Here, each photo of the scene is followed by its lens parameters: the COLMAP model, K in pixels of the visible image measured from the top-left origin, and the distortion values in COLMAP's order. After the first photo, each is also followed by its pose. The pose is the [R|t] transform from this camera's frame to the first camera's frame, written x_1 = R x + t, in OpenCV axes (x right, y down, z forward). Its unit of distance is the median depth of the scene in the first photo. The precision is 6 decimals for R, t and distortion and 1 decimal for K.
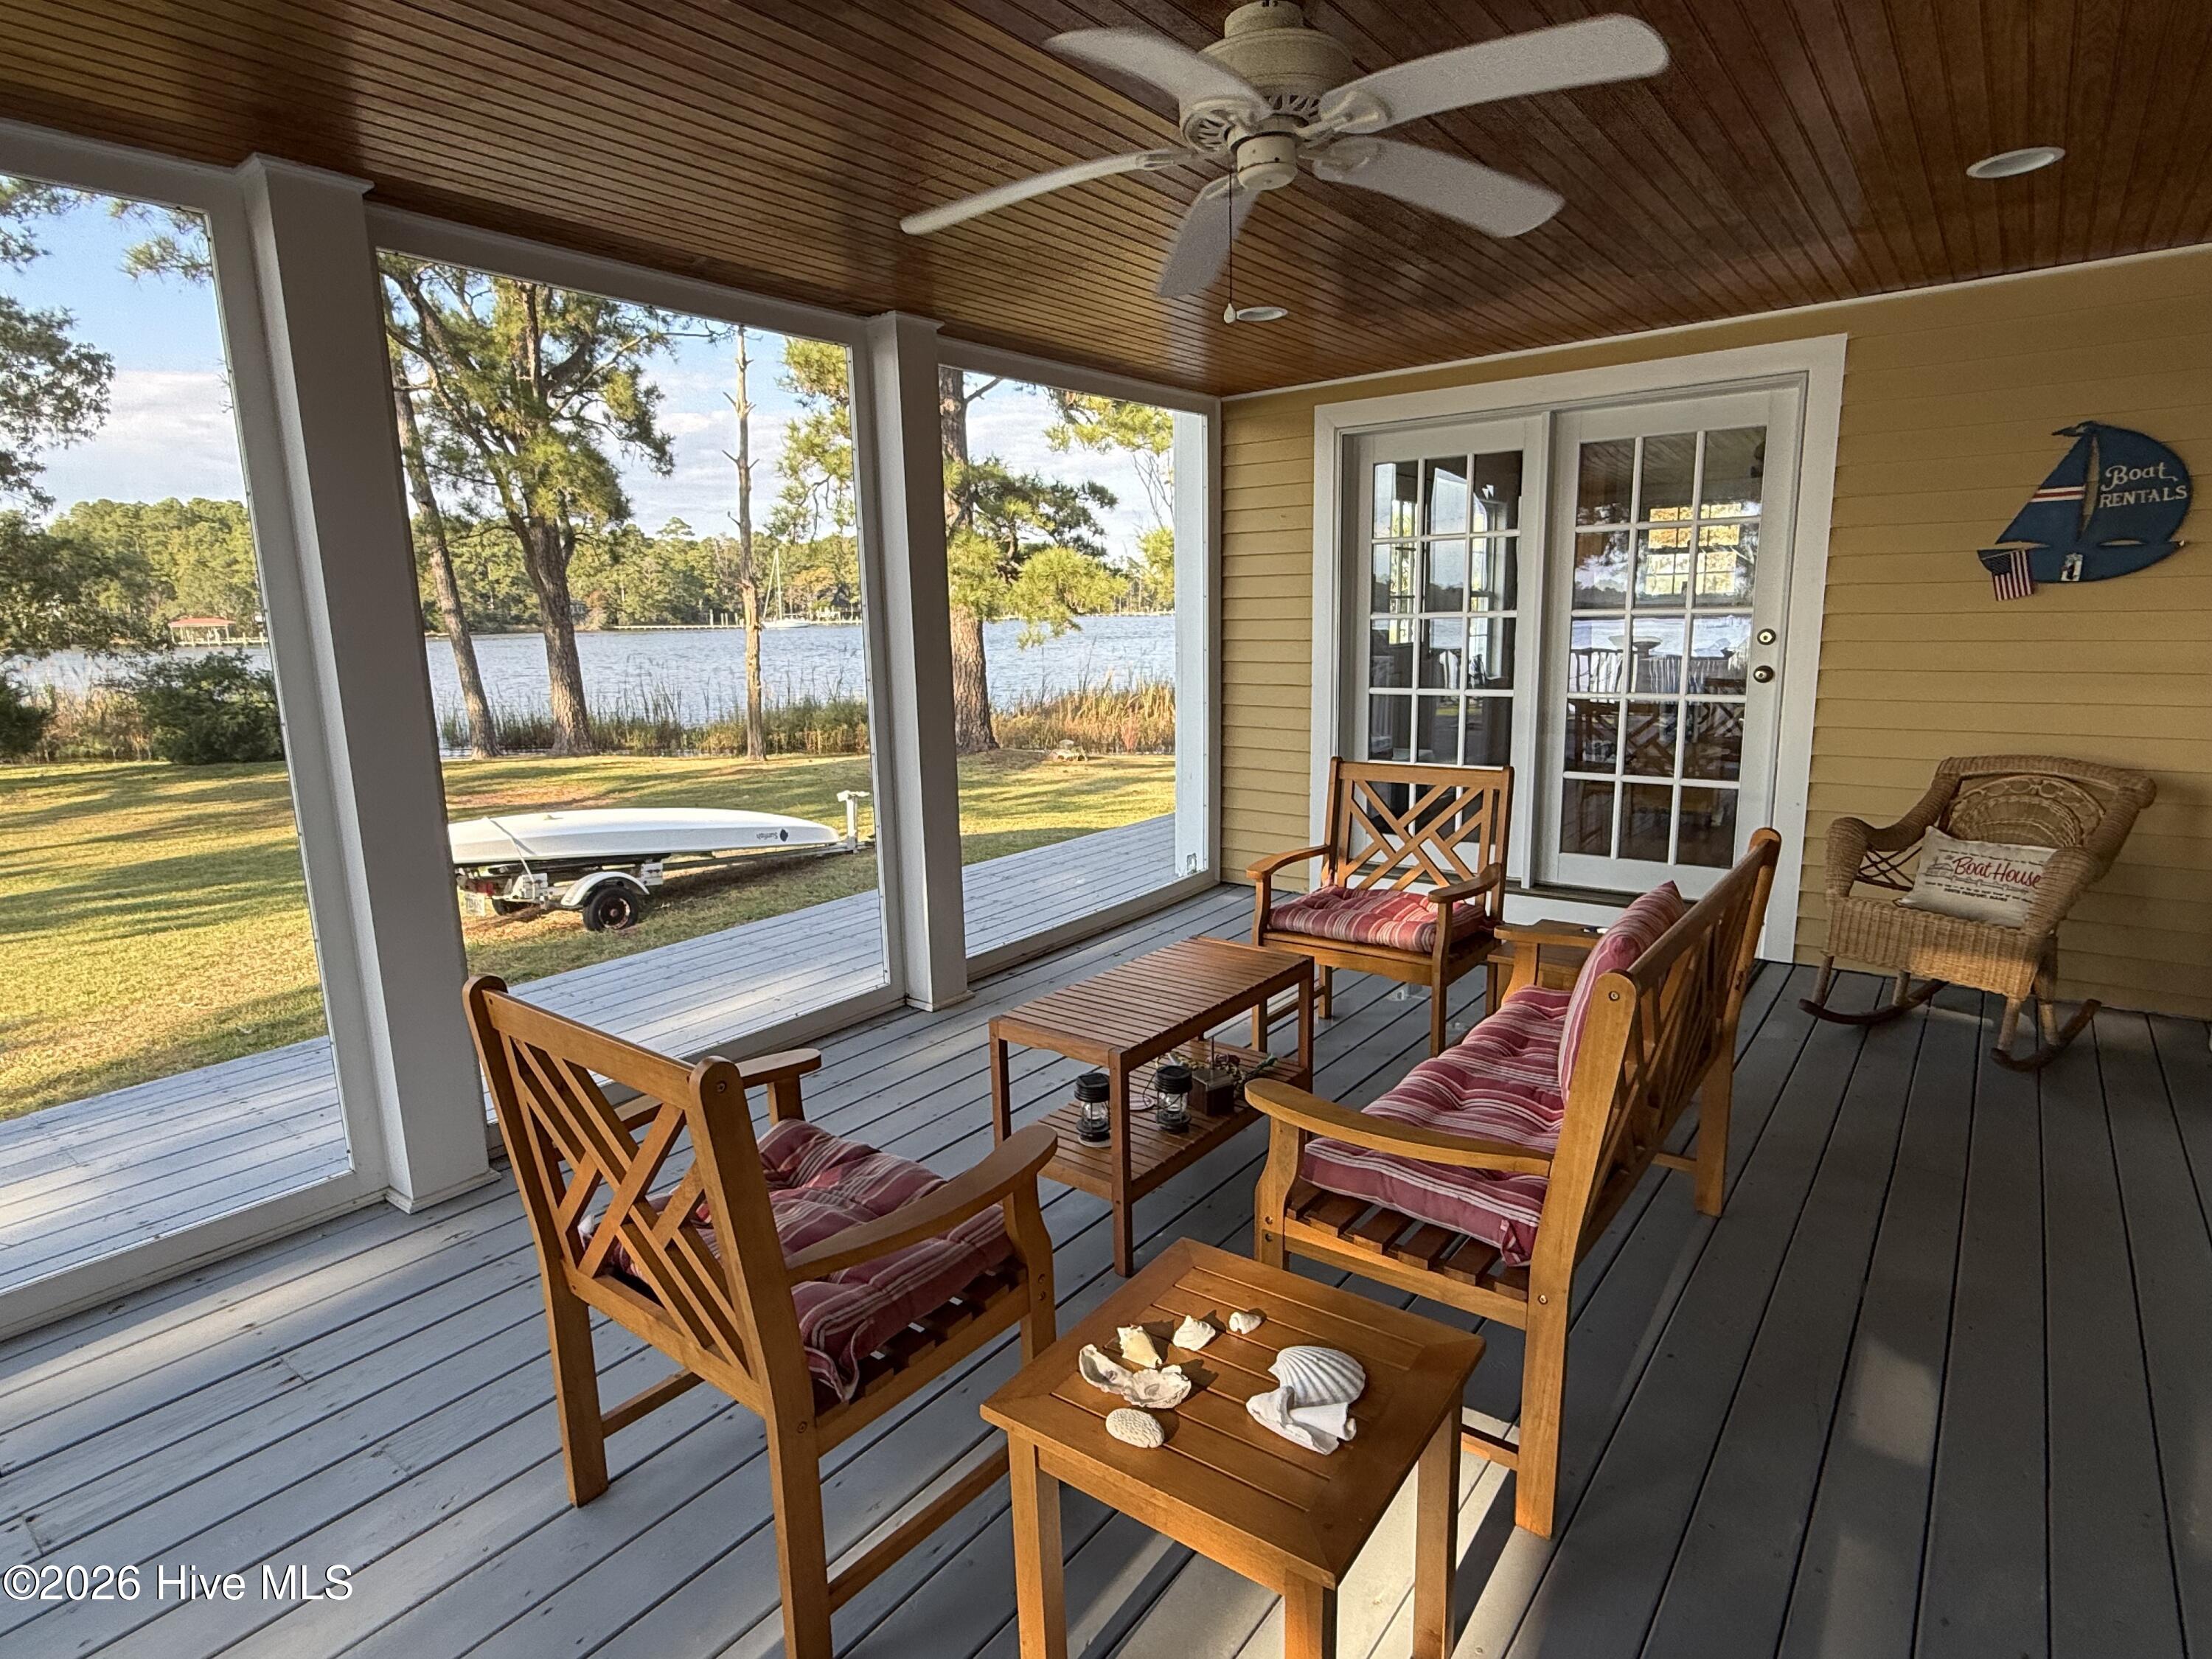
lens RADIAL K [[1190.5, 0, 1106.0], [0, 1190.5, 829.5], [0, 0, 1]] dist [0.001034, 0.000668]
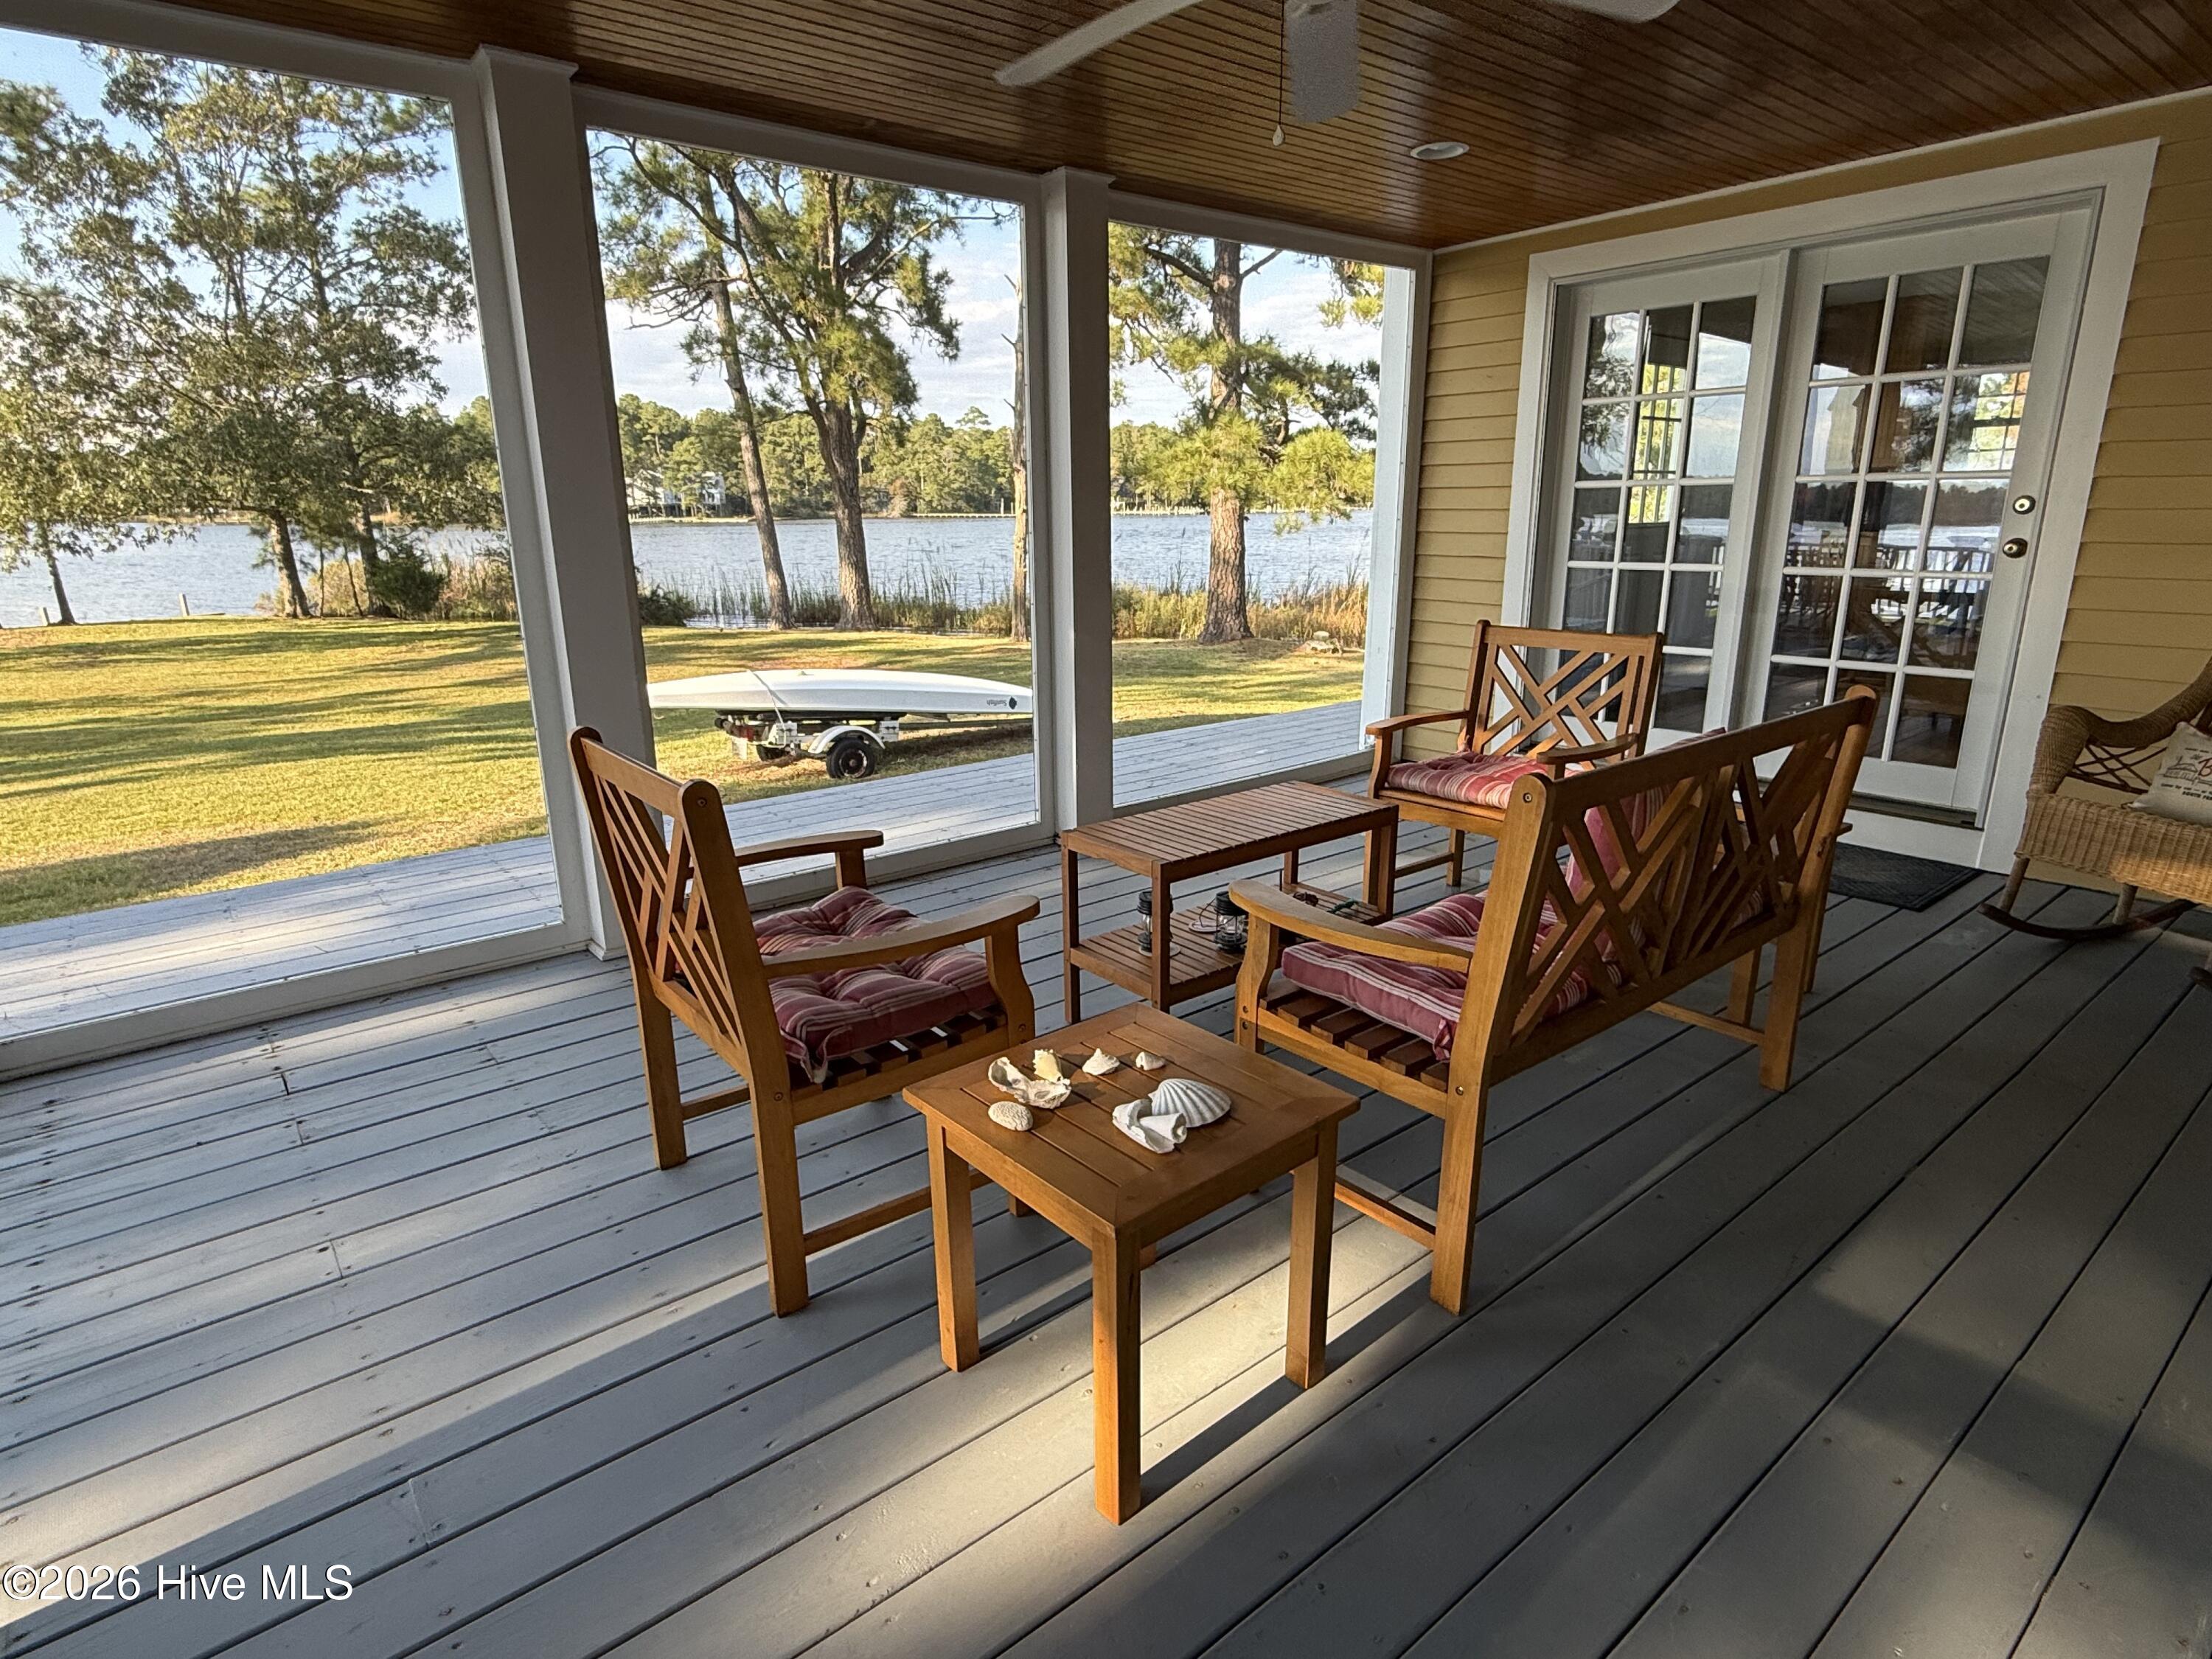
lens RADIAL K [[1197.1, 0, 1106.0], [0, 1197.1, 829.5], [0, 0, 1]] dist [0.002155, -0.001251]
pose [[0.971418, 0.072963, -0.225885, 0.065333], [-0.054047, 0.994579, 0.088833, 0.020065], [0.231142, -0.074085, 0.970095, -0.019025]]
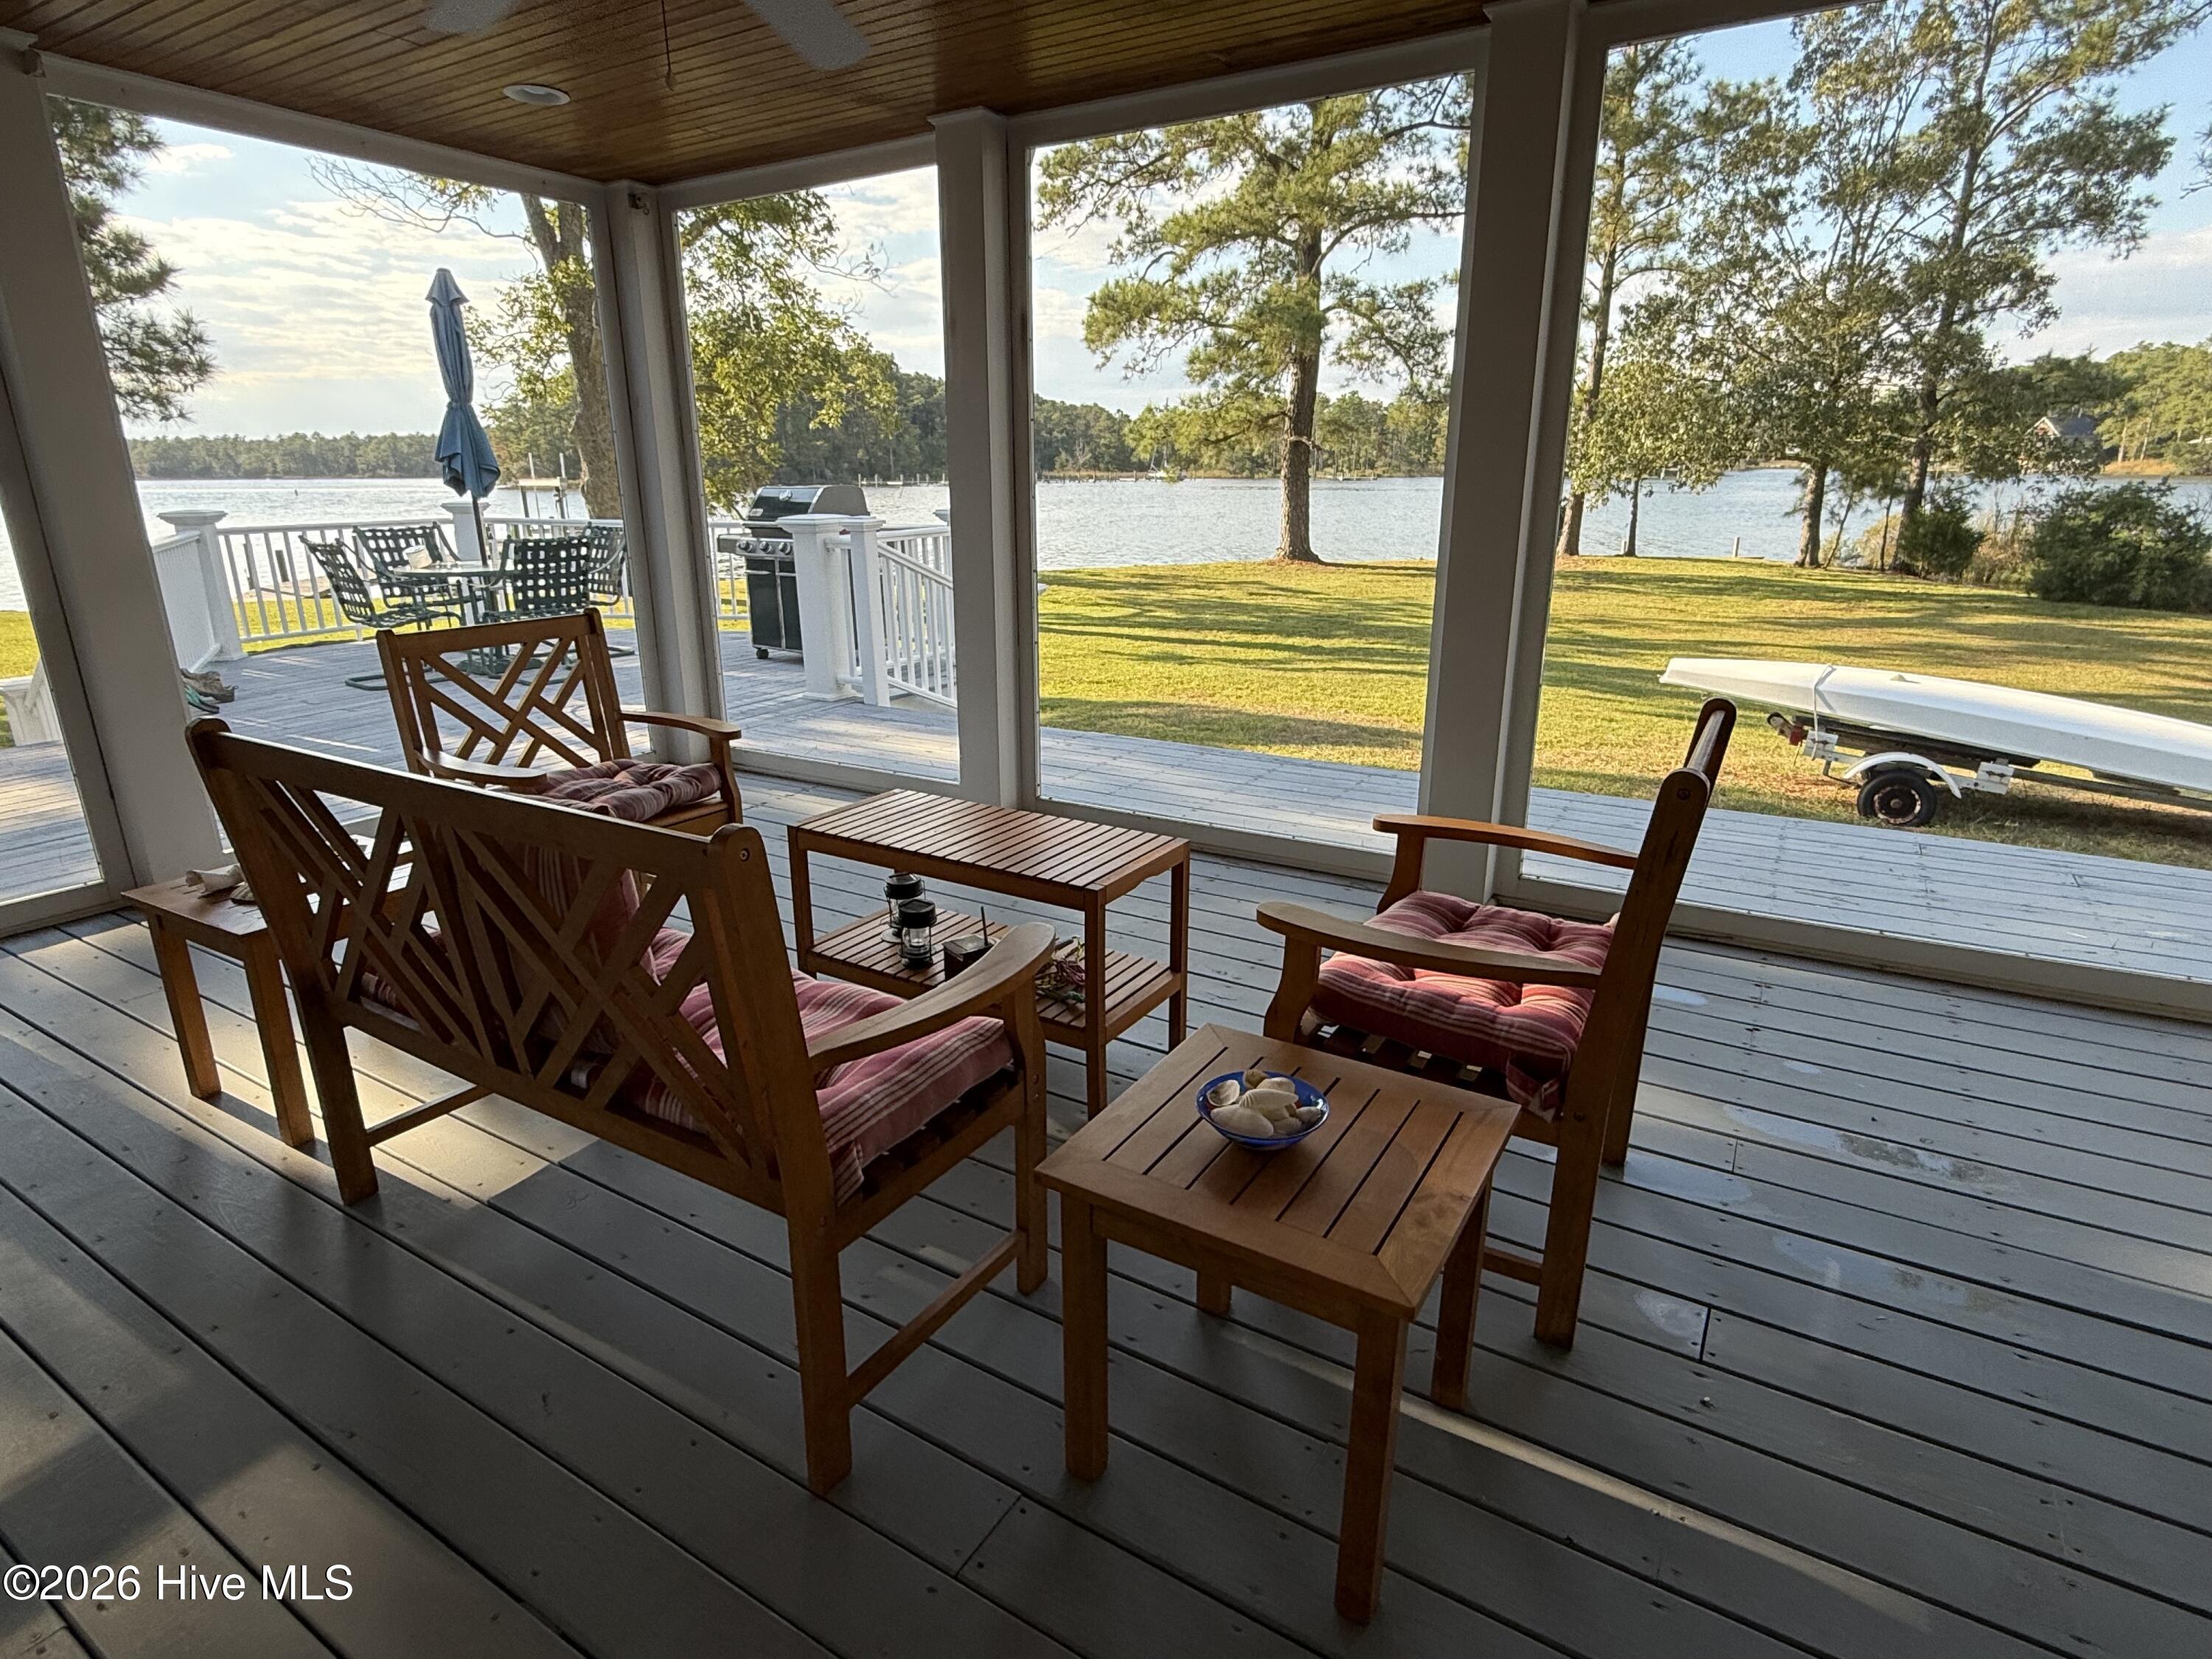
lens RADIAL K [[1217.8, 0, 1106.0], [0, 1217.8, 829.5], [0, 0, 1]] dist [0.001715, 0.000558]
pose [[0.076513, 0.301911, -0.950261, 0.344544], [-0.177768, 0.941915, 0.284946, -0.055358], [0.981093, 0.147123, 0.125739, 0.357714]]
